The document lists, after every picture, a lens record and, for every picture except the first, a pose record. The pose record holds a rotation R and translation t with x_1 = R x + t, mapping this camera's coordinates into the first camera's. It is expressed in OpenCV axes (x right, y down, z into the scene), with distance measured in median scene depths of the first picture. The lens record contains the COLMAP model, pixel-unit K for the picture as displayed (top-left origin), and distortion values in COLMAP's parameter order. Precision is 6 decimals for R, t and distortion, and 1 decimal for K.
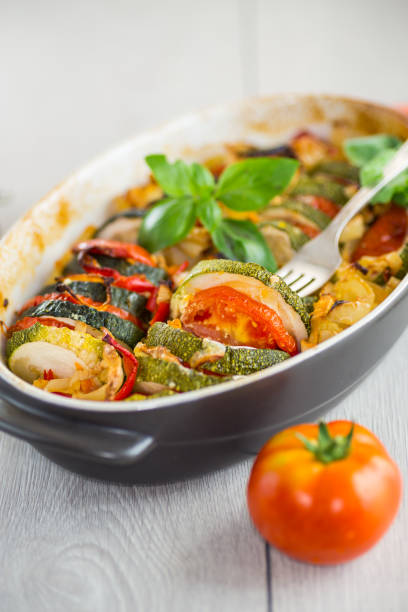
lens RADIAL K [[1697.1, 0, 204.0], [0, 1697.1, 306.0], [0, 0, 1]] dist [0.042248, 1.081941]
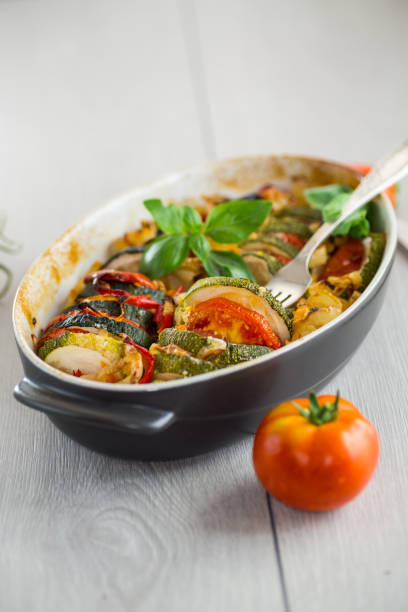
lens RADIAL K [[1697.1, 0, 204.0], [0, 1697.1, 306.0], [0, 0, 1]] dist [0.042248, 1.081941]
pose [[0.996843, -0.026485, 0.074853, -0.090300], [0.034091, 0.994175, -0.102242, 0.117650], [-0.071709, 0.104472, 0.991939, -0.196341]]
